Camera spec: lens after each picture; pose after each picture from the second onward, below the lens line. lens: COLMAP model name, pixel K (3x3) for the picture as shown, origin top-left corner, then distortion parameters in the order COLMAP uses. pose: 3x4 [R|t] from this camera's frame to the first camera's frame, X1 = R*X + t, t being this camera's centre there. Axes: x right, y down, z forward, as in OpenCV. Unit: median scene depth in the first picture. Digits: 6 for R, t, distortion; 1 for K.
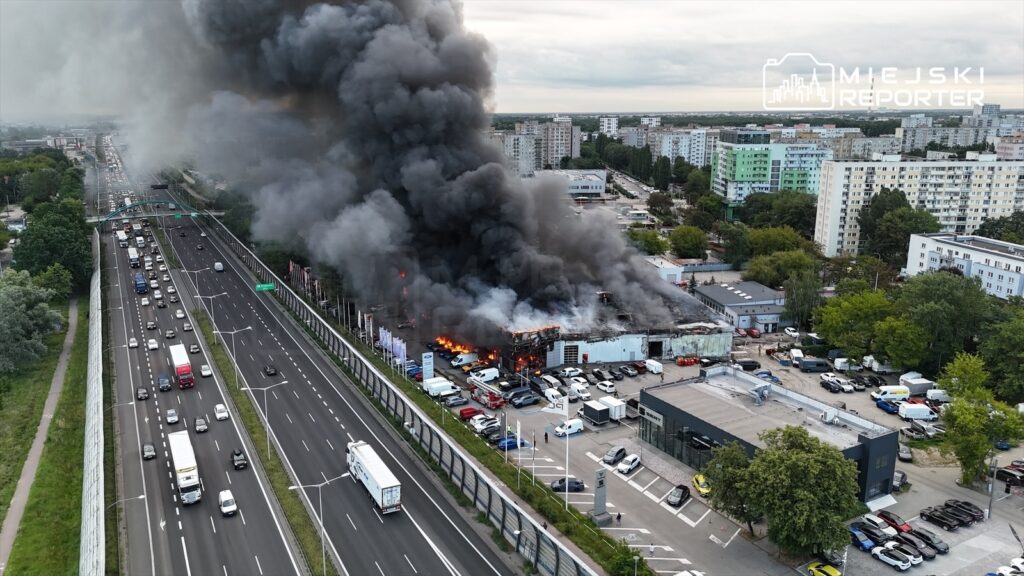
lens RADIAL K [[730.5, 0, 512.0], [0, 730.5, 288.0], [0, 0, 1]] dist [0.010094, 0.001387]
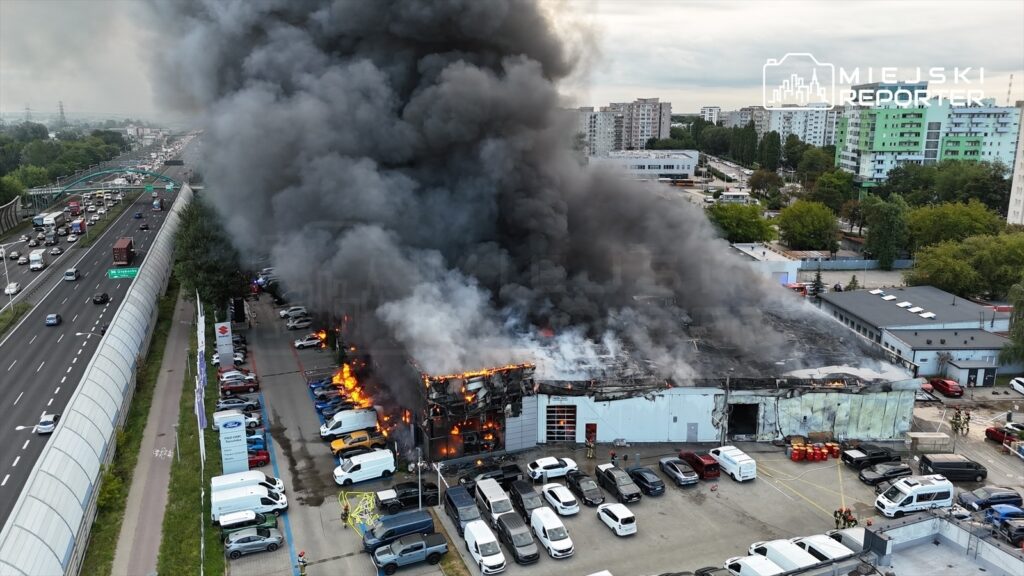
lens RADIAL K [[730.5, 0, 512.0], [0, 730.5, 288.0], [0, 0, 1]] dist [0.010094, 0.001387]
pose [[0.990887, 0.028060, -0.131738, 0.083241], [-0.028531, 0.999591, -0.001686, 0.002445], [0.131636, 0.005430, 0.991283, 0.392523]]
